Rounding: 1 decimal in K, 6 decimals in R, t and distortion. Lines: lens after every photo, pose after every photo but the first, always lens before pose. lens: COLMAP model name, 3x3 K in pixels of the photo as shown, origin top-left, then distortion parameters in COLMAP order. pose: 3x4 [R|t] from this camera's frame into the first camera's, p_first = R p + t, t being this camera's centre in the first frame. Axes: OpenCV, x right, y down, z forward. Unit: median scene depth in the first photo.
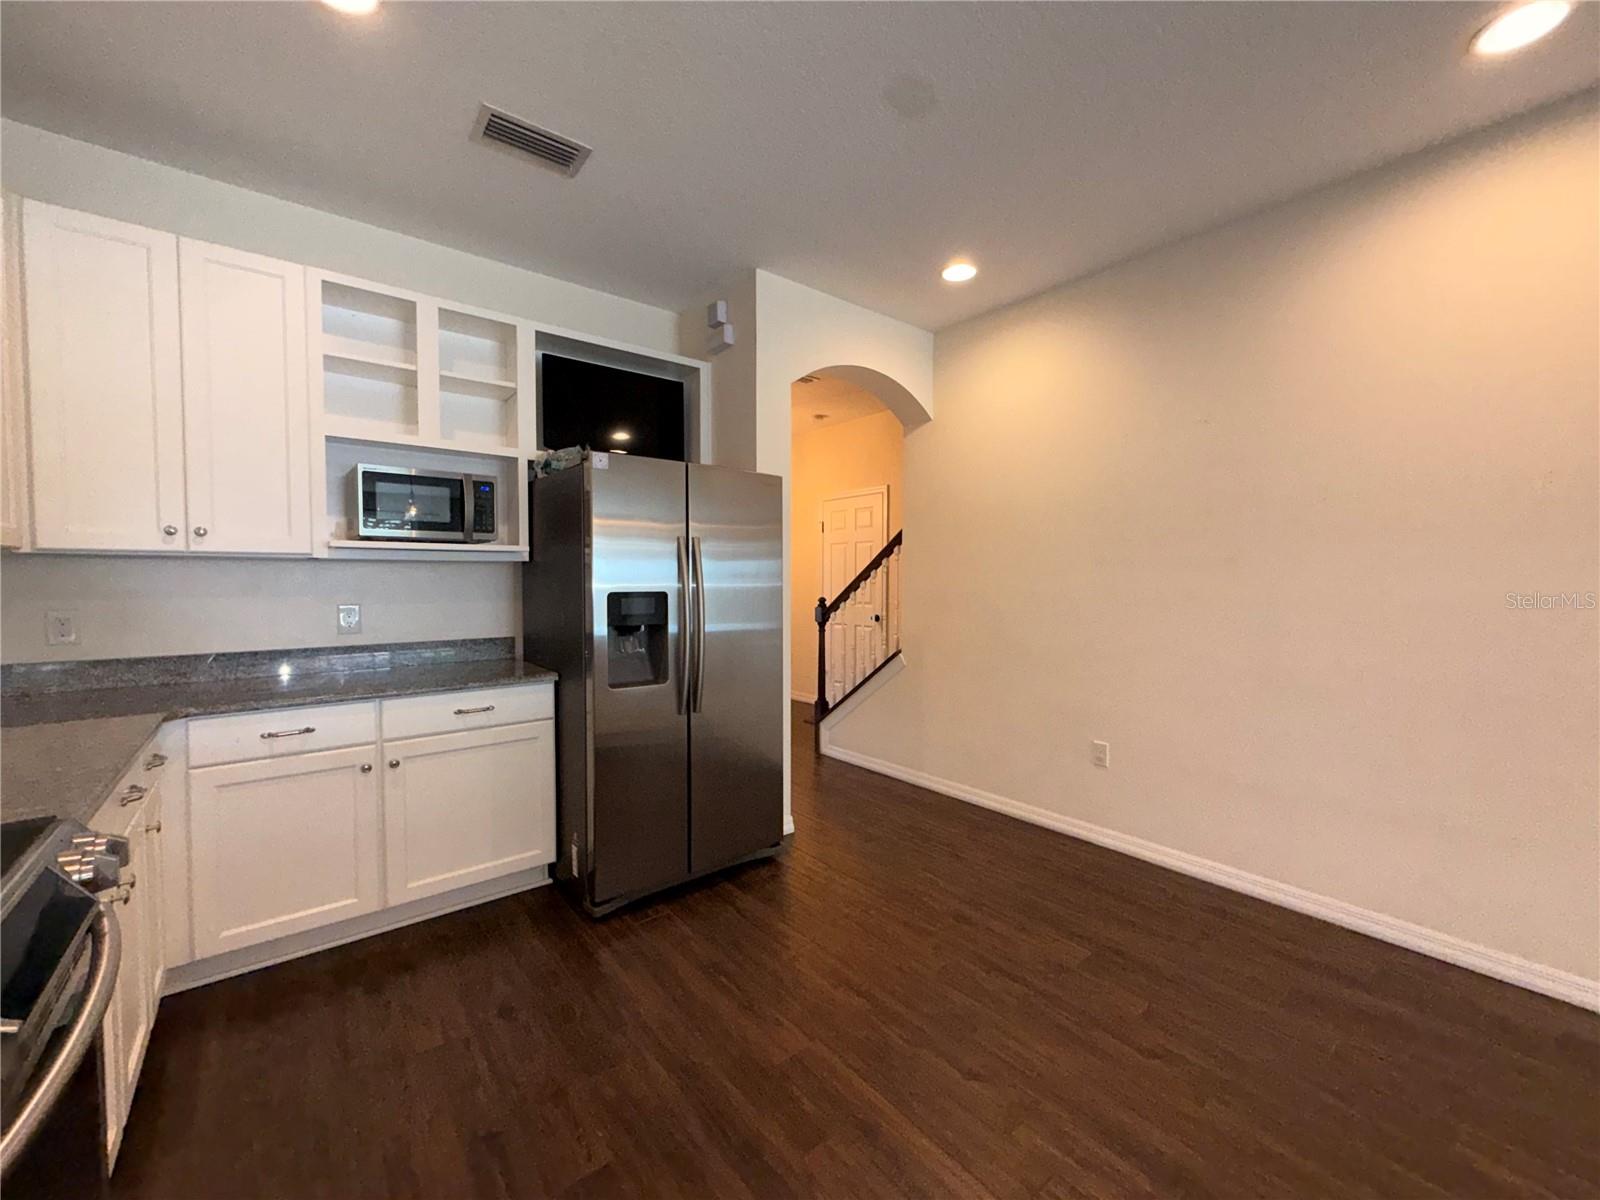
lens RADIAL K [[637.6, 0, 796.7], [0, 637.6, 599.8], [0, 0, 1]] dist [0.001485, -0.000306]
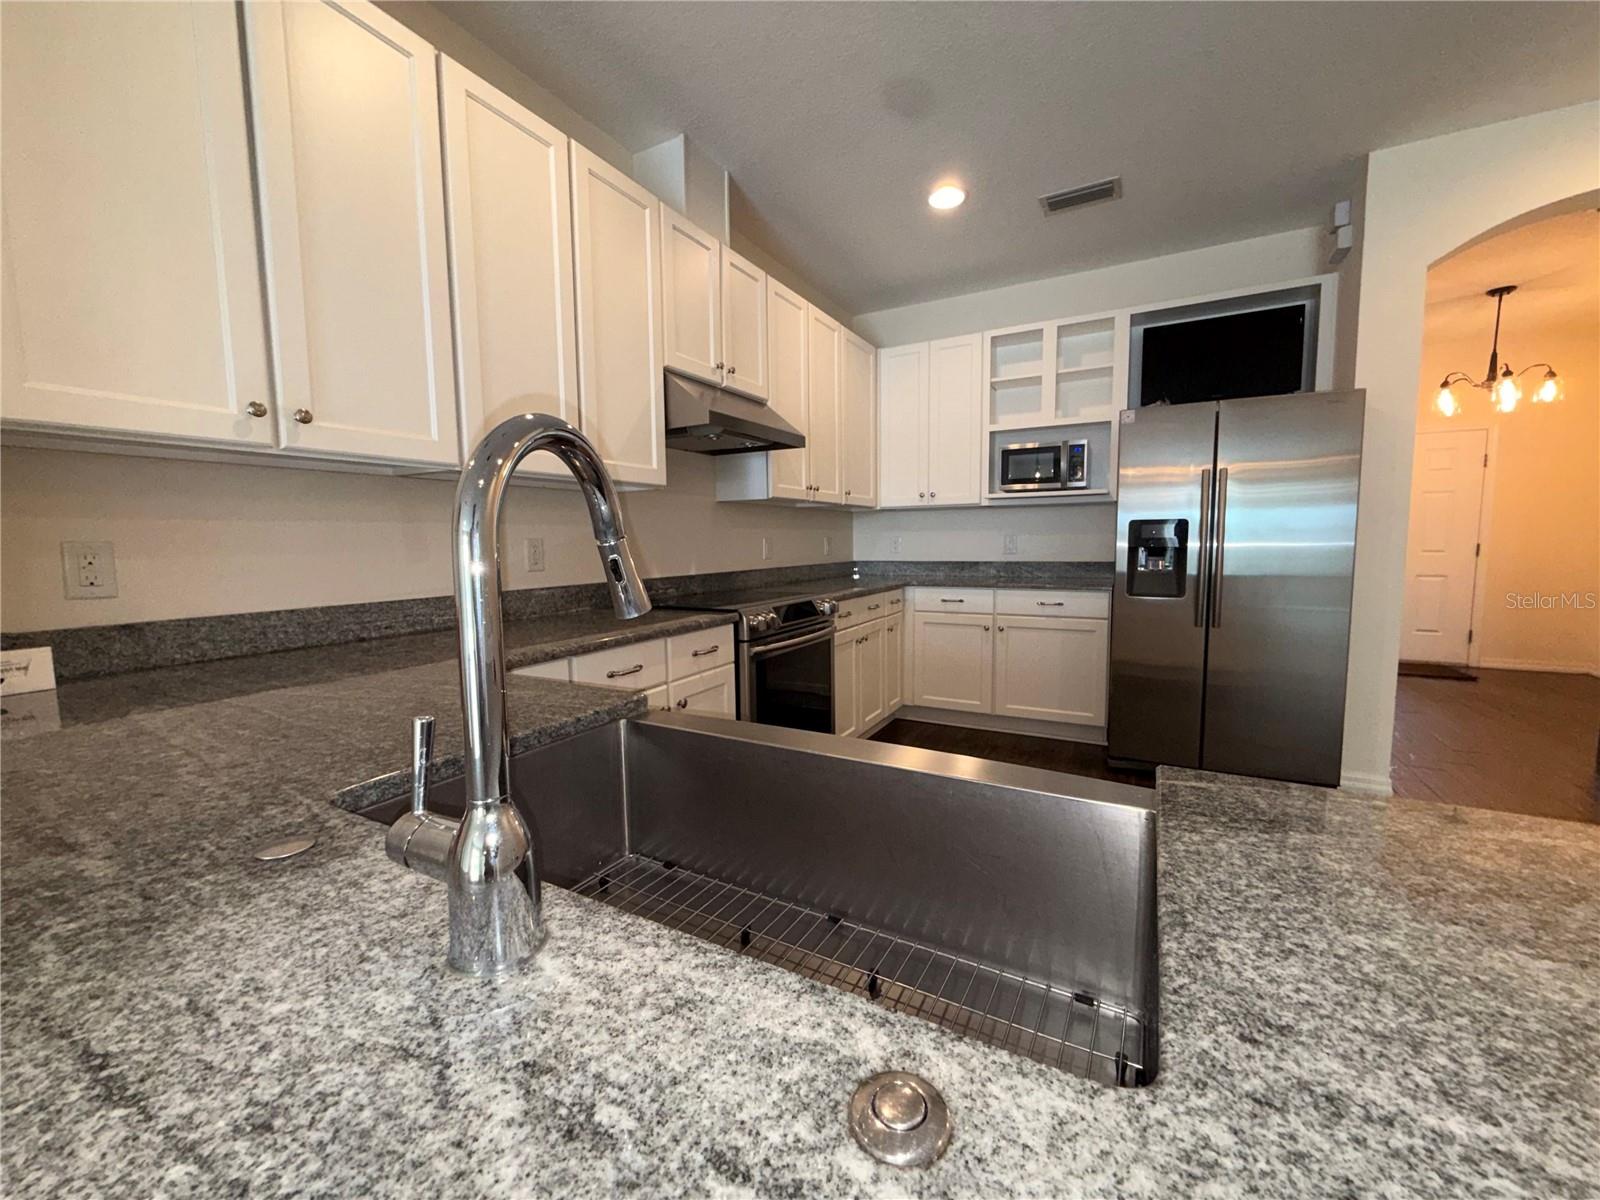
lens RADIAL K [[643.3, 0, 800.0], [0, 643.3, 600.0], [0, 0, 1]] dist [-0.000434, 0.000148]
pose [[0.383914, 0.080097, -0.919888, 0.632095], [-0.019841, 0.996716, 0.078505, 0.057430], [0.923156, -0.011888, 0.384243, -0.104884]]
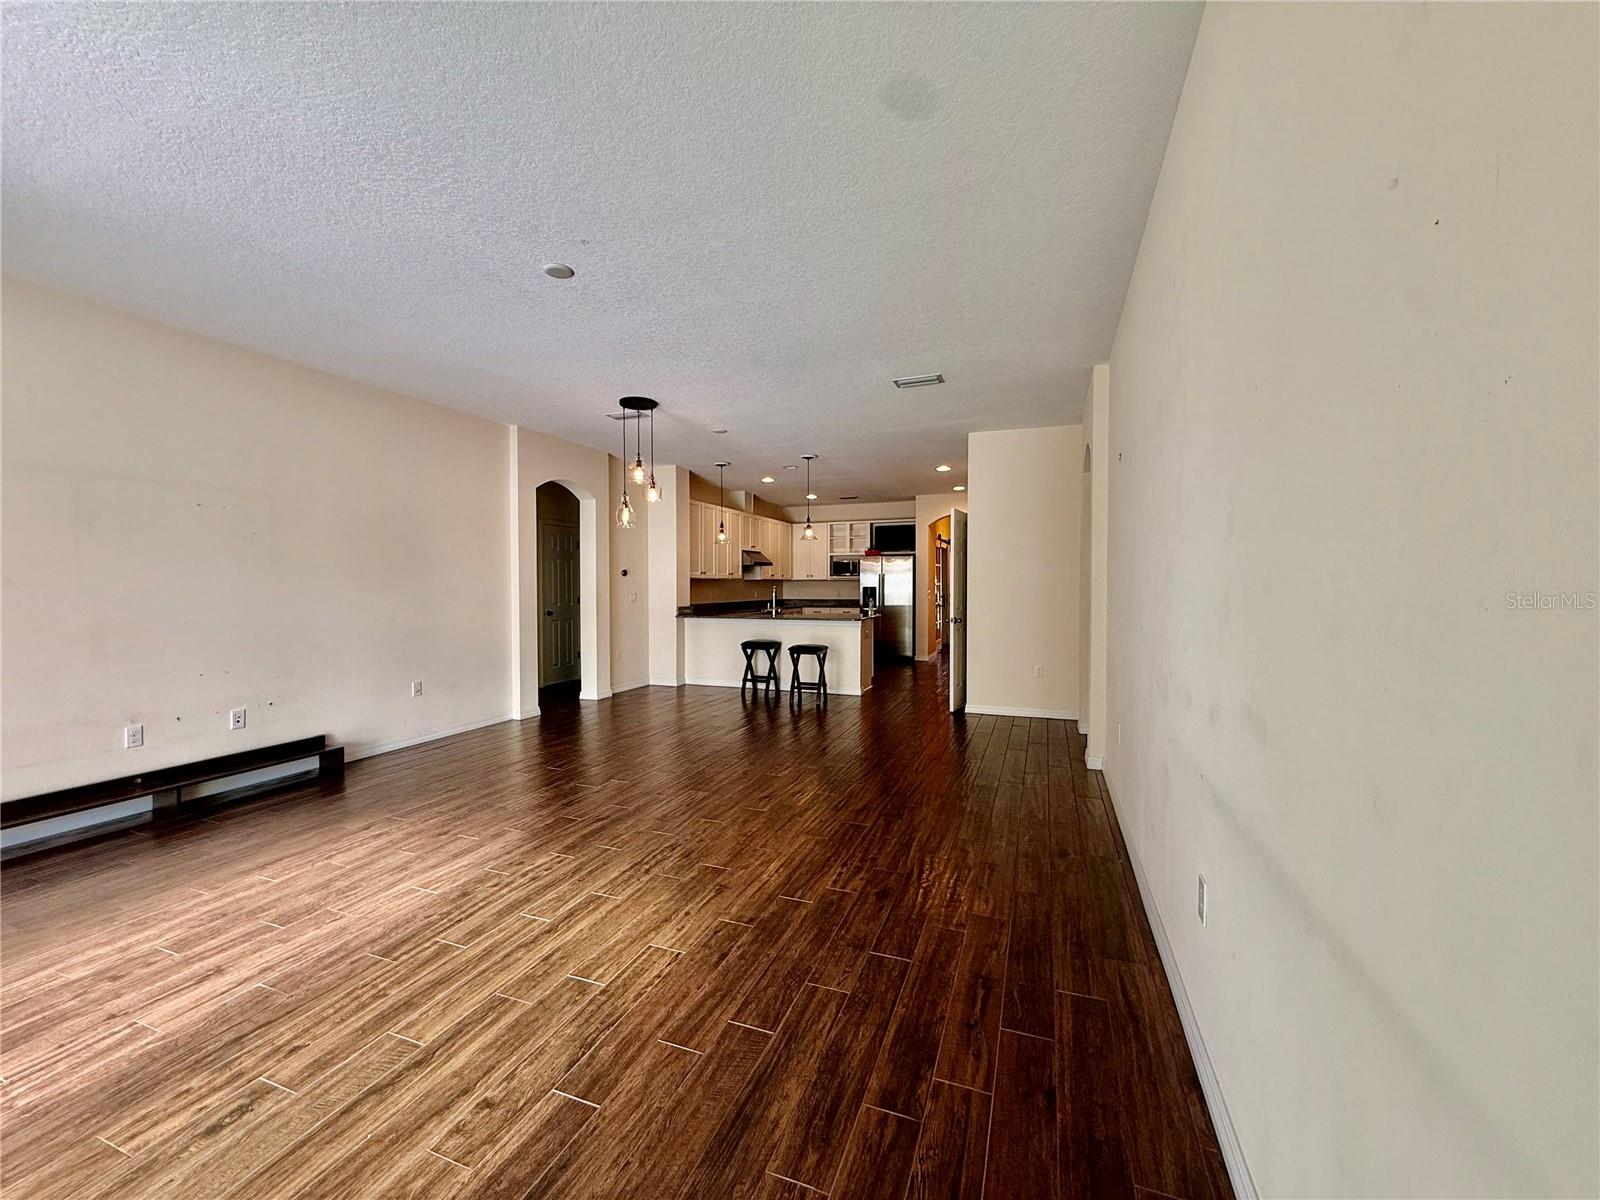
lens RADIAL K [[636.6, 0, 797.1], [0, 636.6, 600.2], [0, 0, 1]] dist [-0.000766, 0.000214]
pose [[0.501352, 0.018279, -0.865051, 3.325920], [-0.026511, 0.999632, 0.005758, 0.066115], [0.864837, 0.020047, 0.501652, -1.650486]]
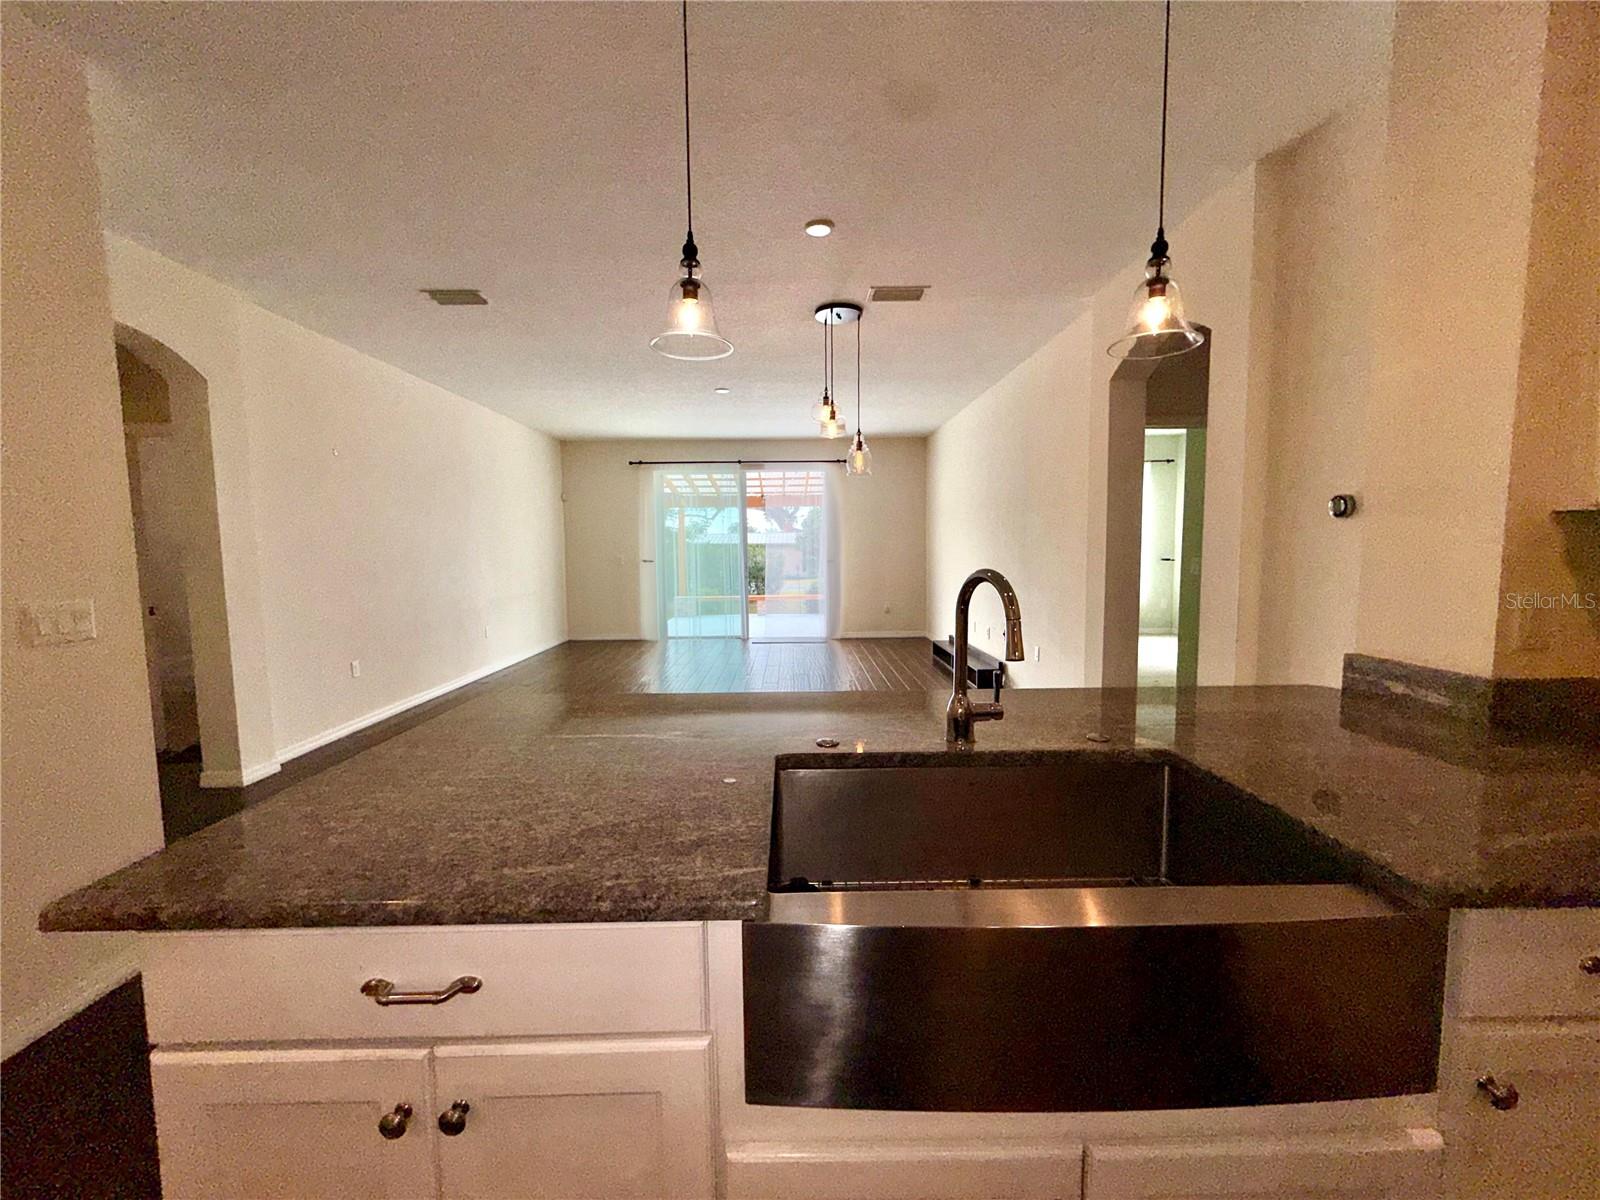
lens RADIAL K [[637.6, 0, 796.7], [0, 637.6, 599.8], [0, 0, 1]] dist [0.001485, -0.000306]
pose [[-0.784840, -0.044822, 0.618075, 0.223992], [0.030986, 0.993295, 0.111379, -0.017508], [-0.618923, 0.106566, -0.778189, 0.382475]]
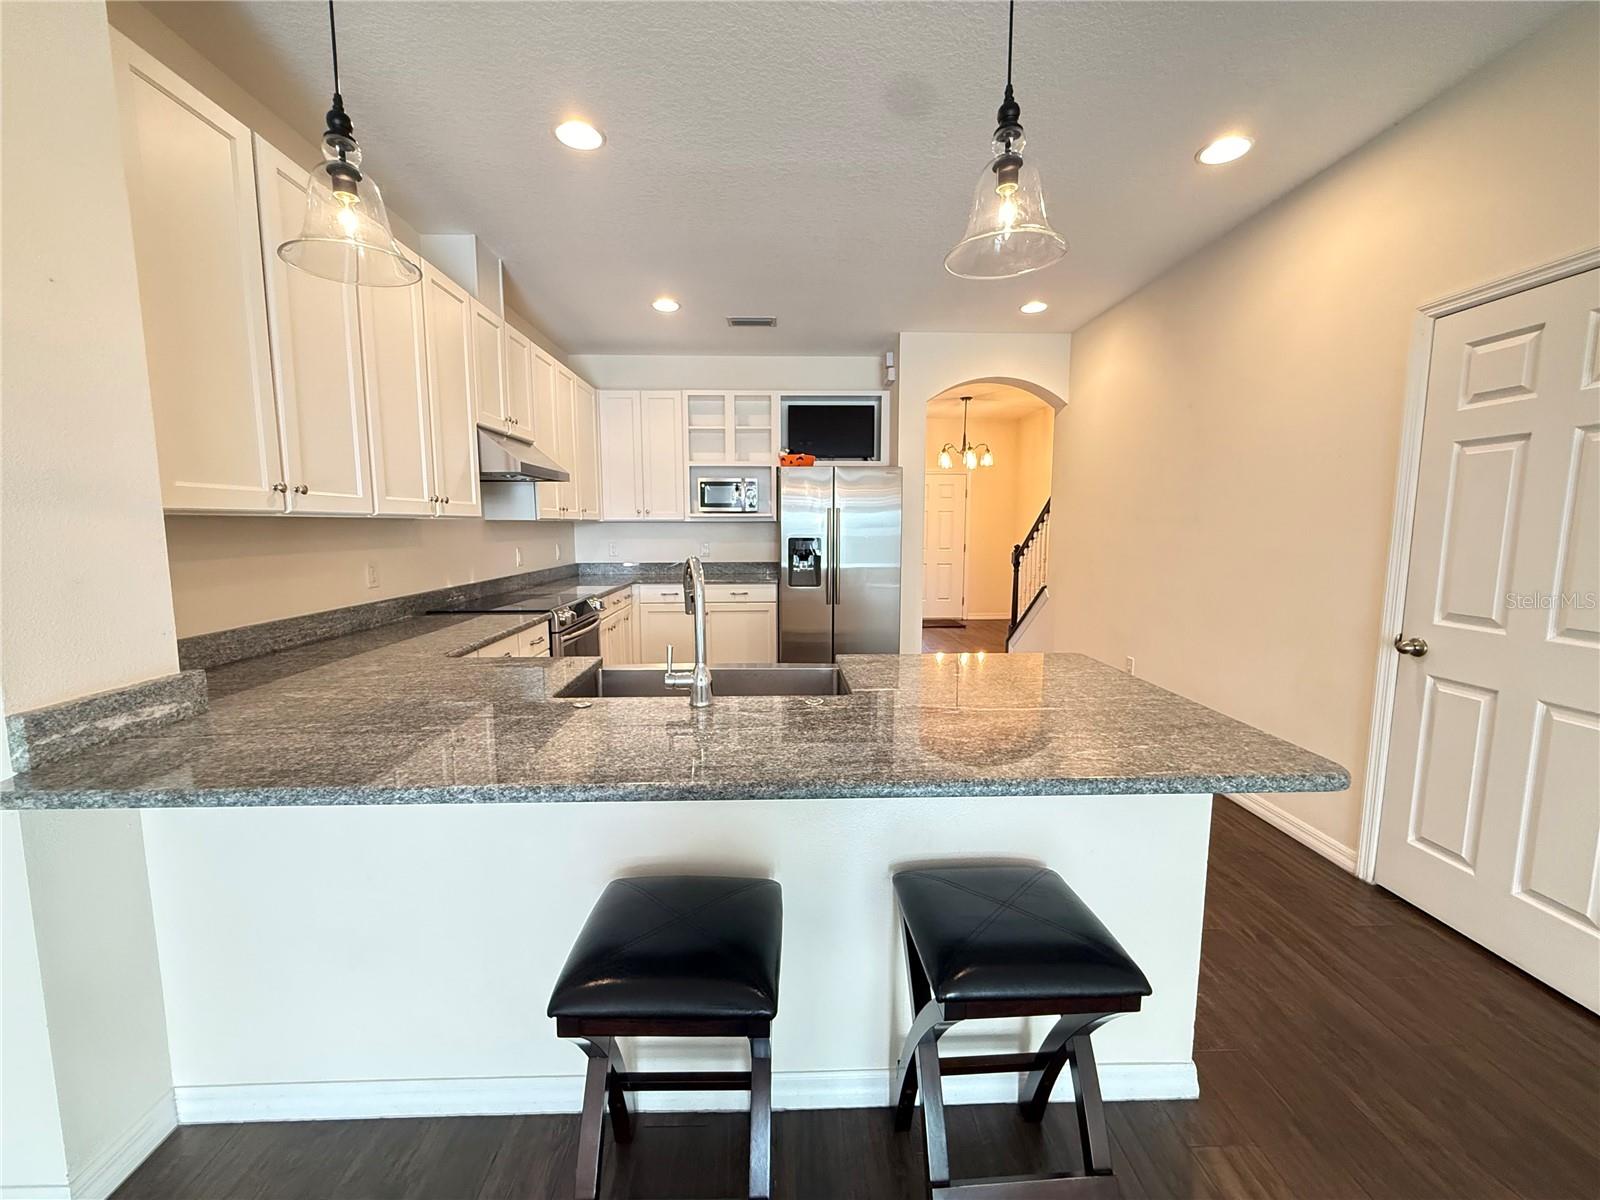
lens RADIAL K [[637.6, 0, 796.7], [0, 637.6, 599.8], [0, 0, 1]] dist [0.001485, -0.000306]
pose [[0.799176, 0.067530, -0.597291, 0.893506], [-0.018383, 0.995950, 0.088006, 0.004522], [0.600816, -0.059353, 0.797181, -0.557901]]
